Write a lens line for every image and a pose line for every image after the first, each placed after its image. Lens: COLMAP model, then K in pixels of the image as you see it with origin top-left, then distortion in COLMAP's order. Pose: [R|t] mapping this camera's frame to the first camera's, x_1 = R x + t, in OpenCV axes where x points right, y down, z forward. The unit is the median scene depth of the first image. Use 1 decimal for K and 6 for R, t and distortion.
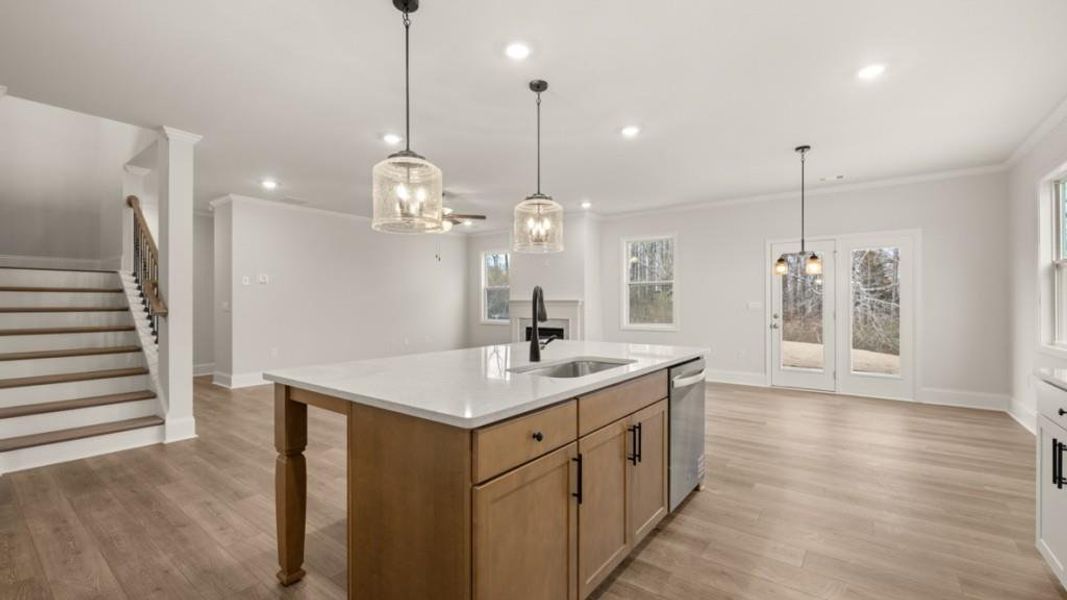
lens RADIAL K [[446.6, 0, 532.1], [0, 446.6, 300.4], [0, 0, 1]] dist [0.000802, -0.000110]
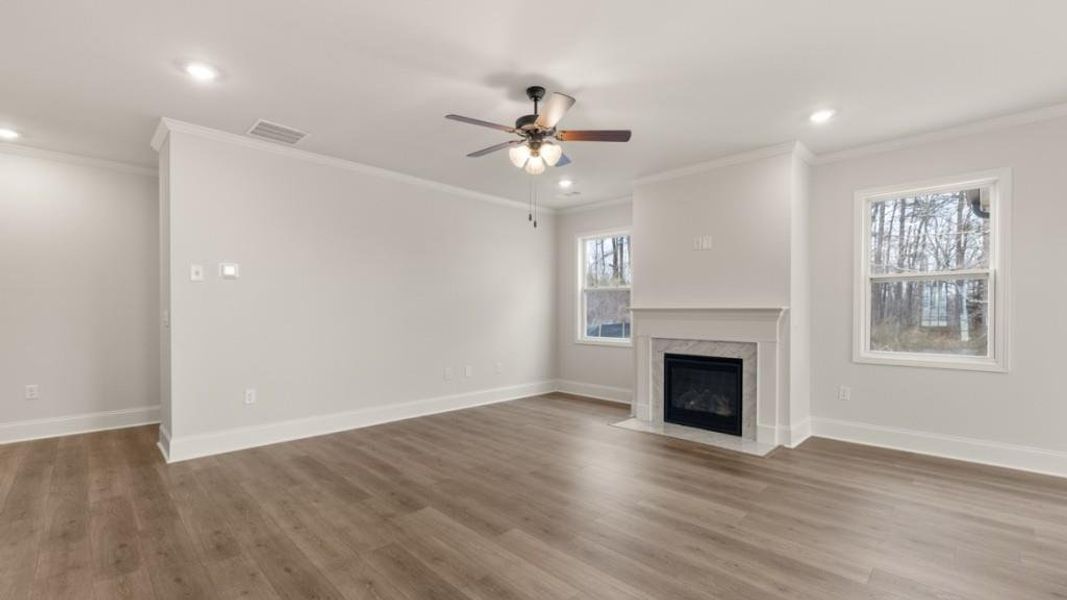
lens RADIAL K [[452.3, 0, 529.5], [0, 452.3, 314.3], [0, 0, 1]] dist [-0.001779, -0.000168]
pose [[0.990259, 0.003498, -0.139191, -0.123198], [-0.001713, 0.999915, 0.012942, 0.000469], [0.139224, -0.012577, 0.990181, 0.432756]]
